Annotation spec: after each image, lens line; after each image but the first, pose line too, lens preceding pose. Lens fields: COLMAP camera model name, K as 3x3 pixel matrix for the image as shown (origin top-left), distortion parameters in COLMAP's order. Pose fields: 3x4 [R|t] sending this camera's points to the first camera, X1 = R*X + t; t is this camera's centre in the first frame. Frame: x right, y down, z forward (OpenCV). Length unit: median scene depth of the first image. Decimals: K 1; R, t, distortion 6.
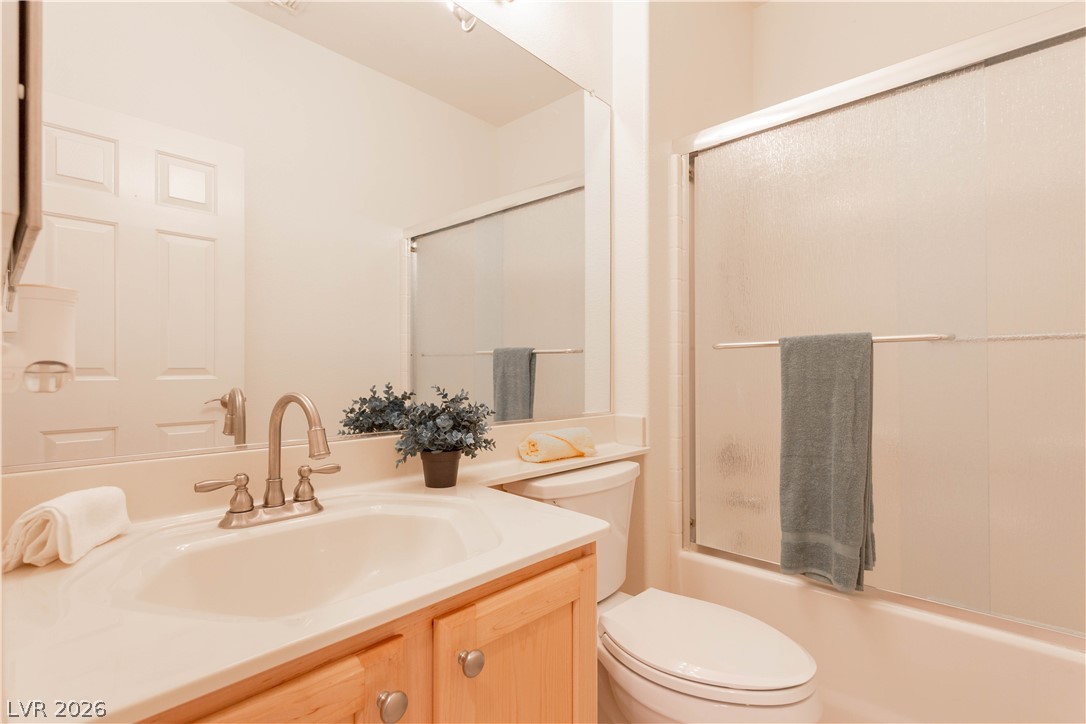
lens RADIAL K [[516.3, 0, 545.3], [0, 516.3, 375.3], [0, 0, 1]] dist [0.000053, -0.000007]
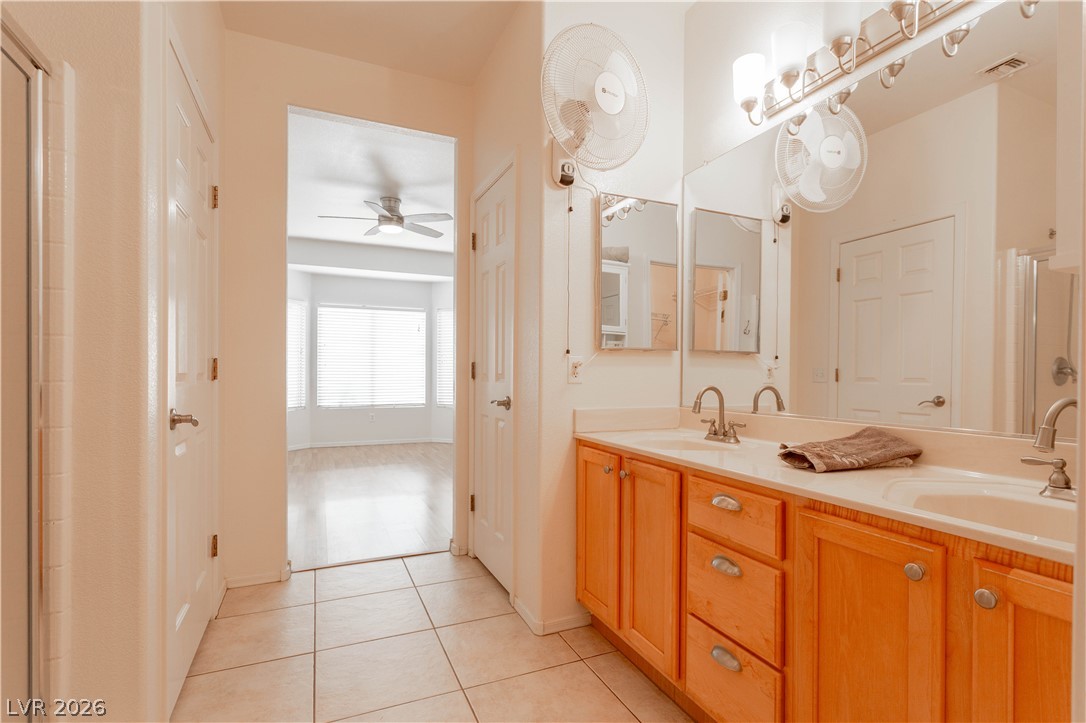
lens RADIAL K [[516.3, 0, 545.3], [0, 516.3, 374.8], [0, 0, 1]] dist [0.000053, -0.000007]
pose [[-0.395459, 0.002687, -0.918479, 1.984132], [-0.009810, 0.999926, 0.007149, -0.042496], [0.918431, 0.011837, -0.395404, 1.136409]]
